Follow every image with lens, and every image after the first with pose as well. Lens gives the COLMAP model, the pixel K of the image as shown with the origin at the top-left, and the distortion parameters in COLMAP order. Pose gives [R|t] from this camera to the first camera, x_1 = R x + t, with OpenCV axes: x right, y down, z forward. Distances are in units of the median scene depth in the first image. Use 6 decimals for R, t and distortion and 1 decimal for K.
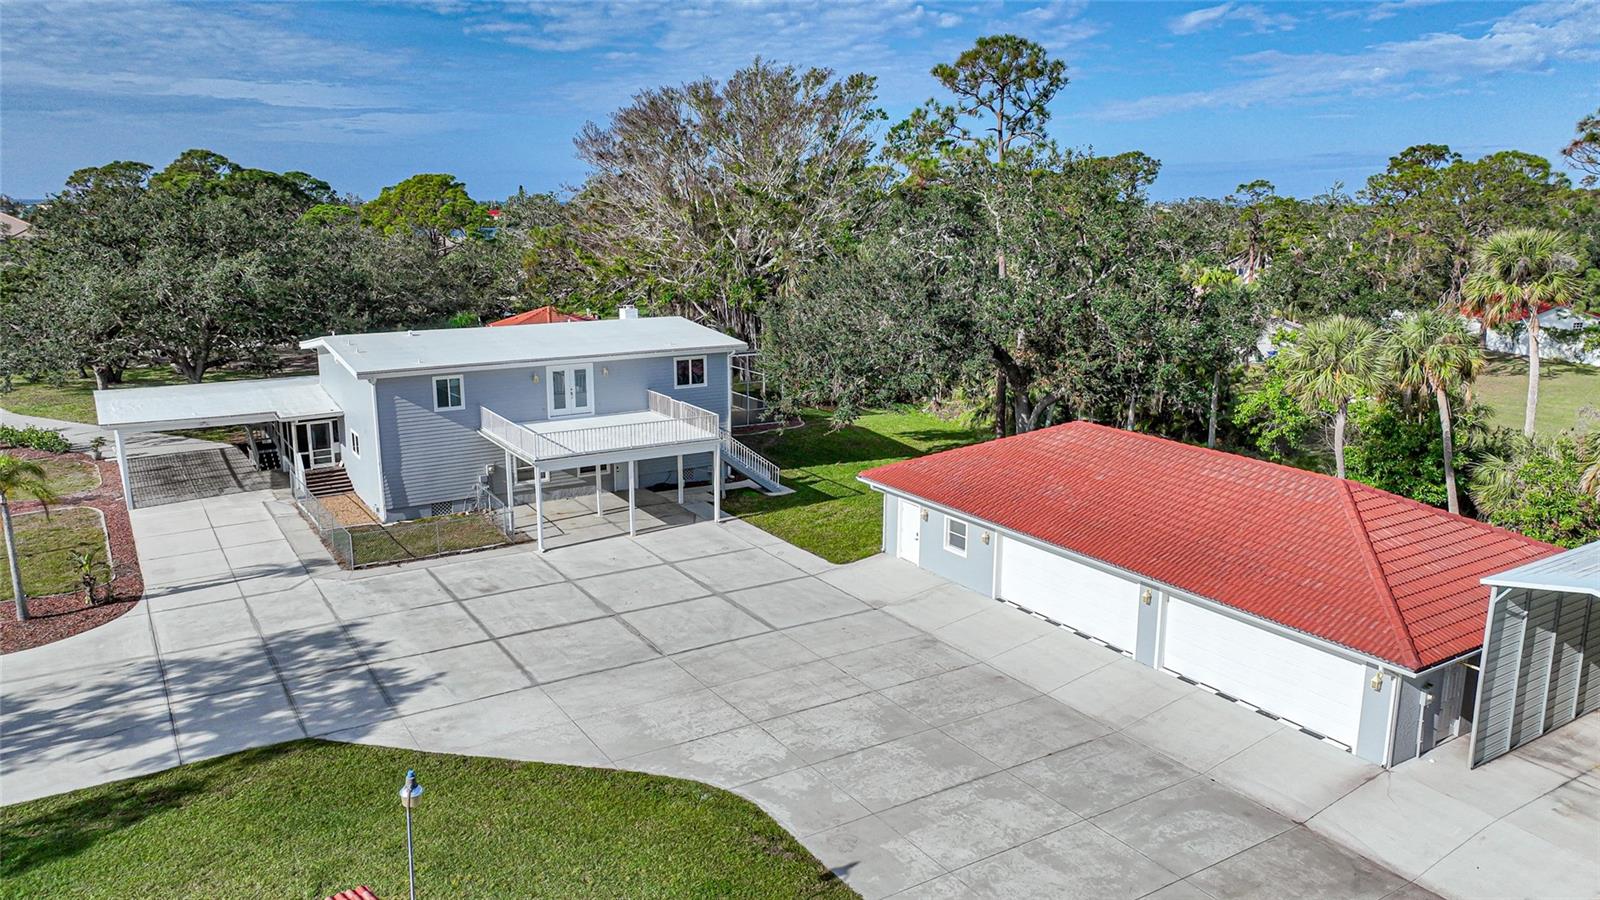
lens RADIAL K [[1122.4, 0, 805.7], [0, 1122.4, 455.3], [0, 0, 1]] dist [-0.009471, 0.032934]
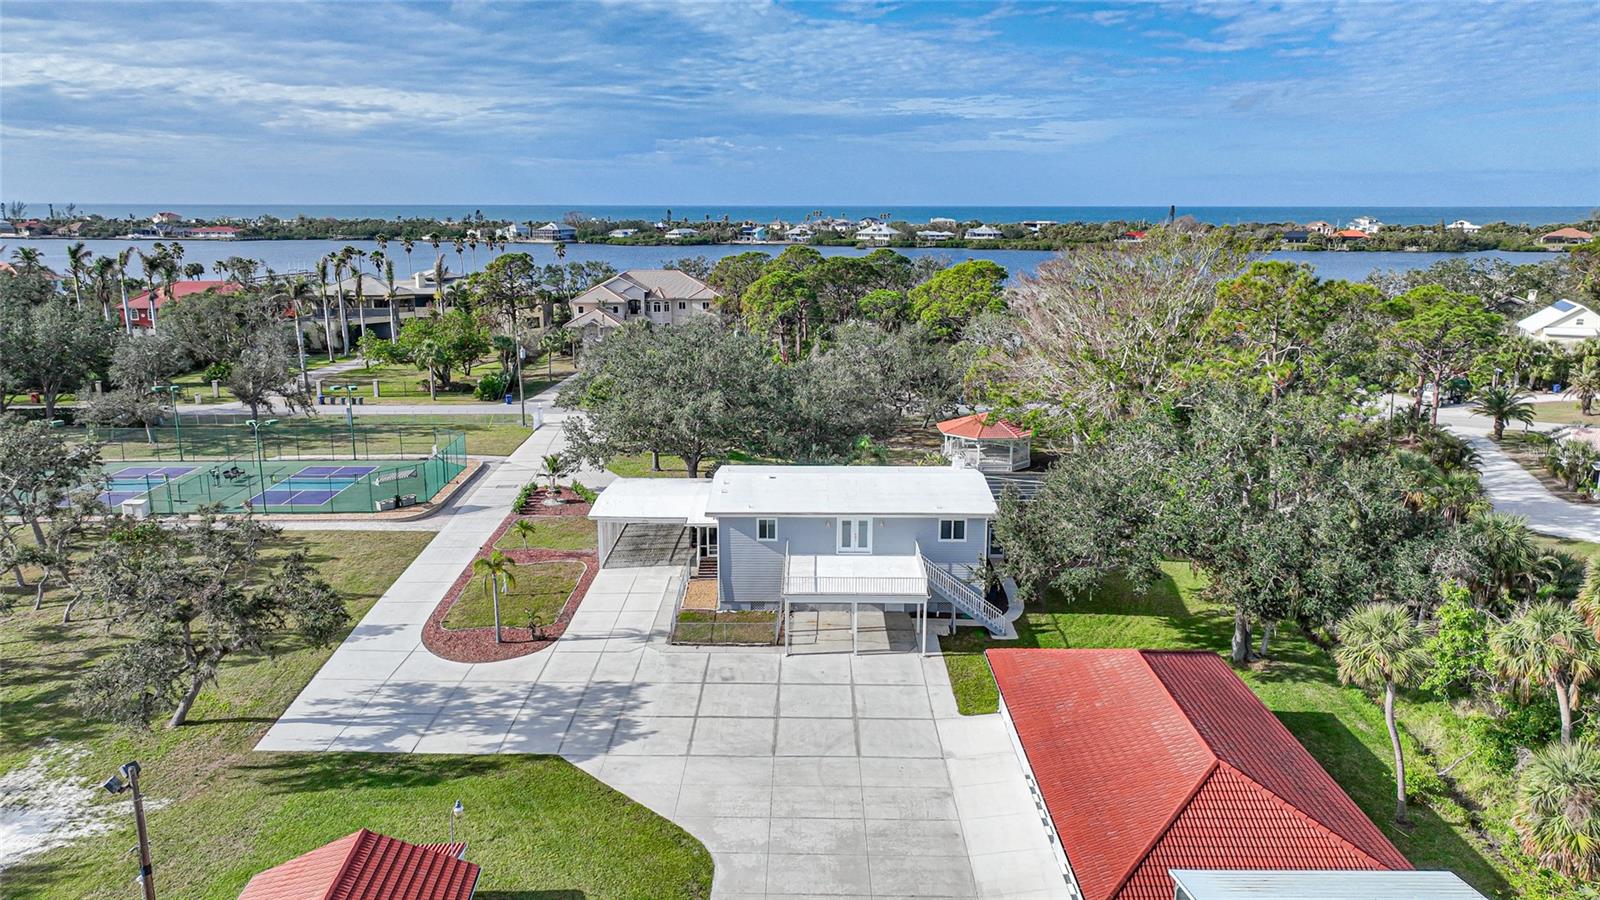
lens RADIAL K [[1118.6, 0, 797.8], [0, 1118.6, 449.2], [0, 0, 1]] dist [-0.005662, 0.022264]
pose [[0.840347, 0.115895, -0.529514, 0.456636], [-0.119983, 0.992414, 0.026795, -0.195432], [0.528603, 0.041016, 0.847878, -0.209076]]
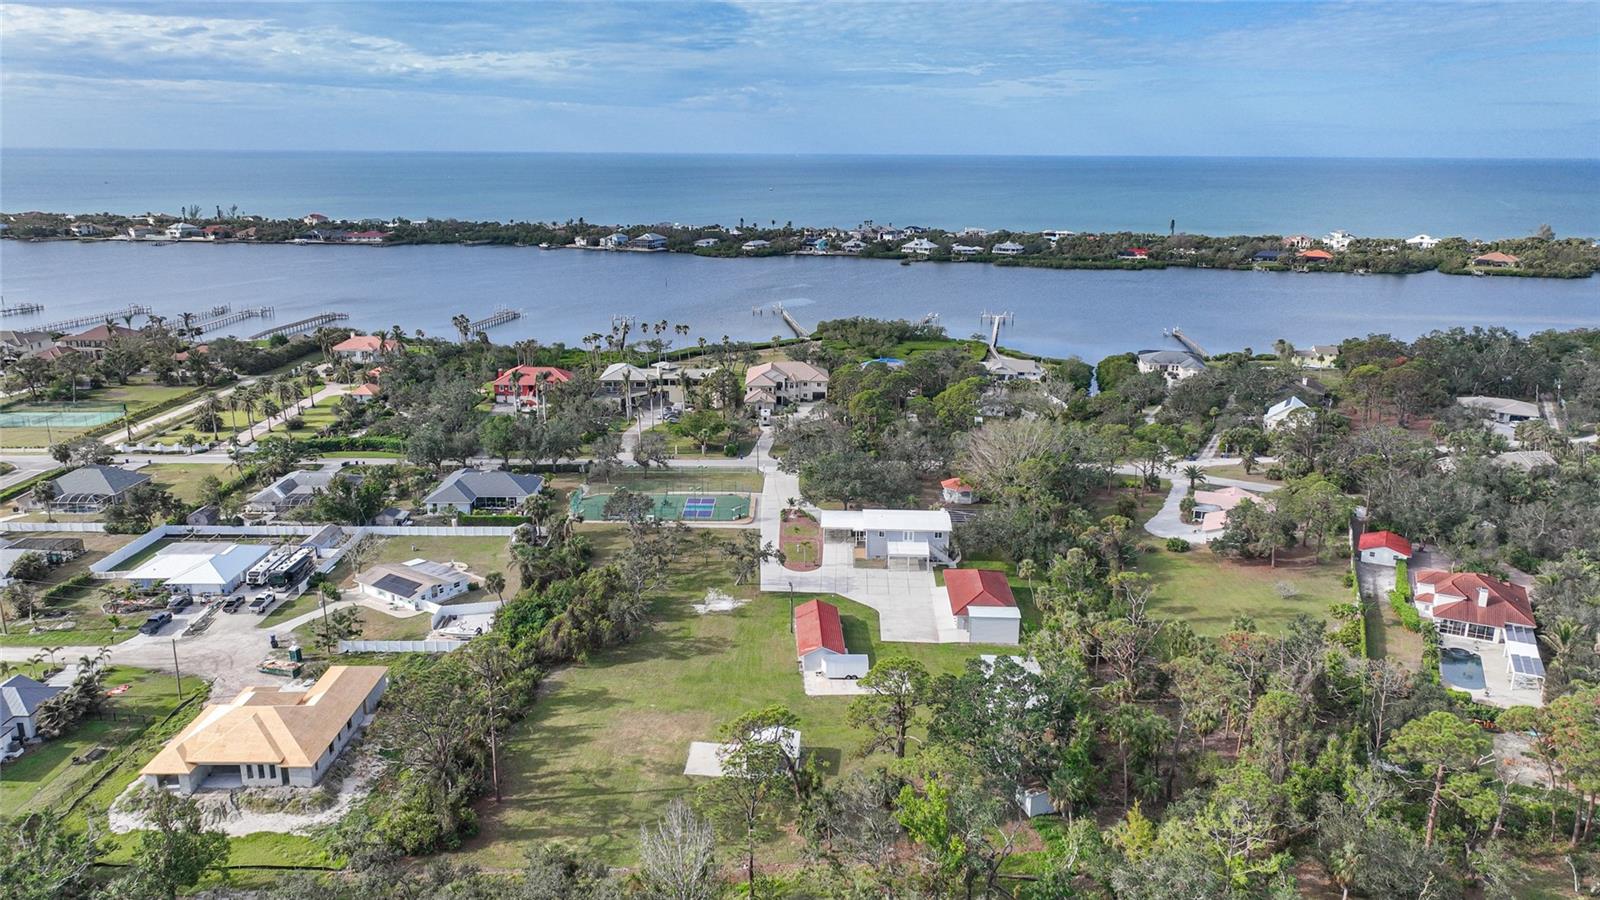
lens RADIAL K [[1120.0, 0, 800.0], [0, 1120.0, 450.0], [0, 0, 1]] dist [0.001091, 0.003080]
pose [[0.821375, 0.151858, -0.549803, 1.906516], [-0.131158, 0.988363, 0.077047, -0.708569], [0.555105, 0.008826, 0.831734, -3.074943]]
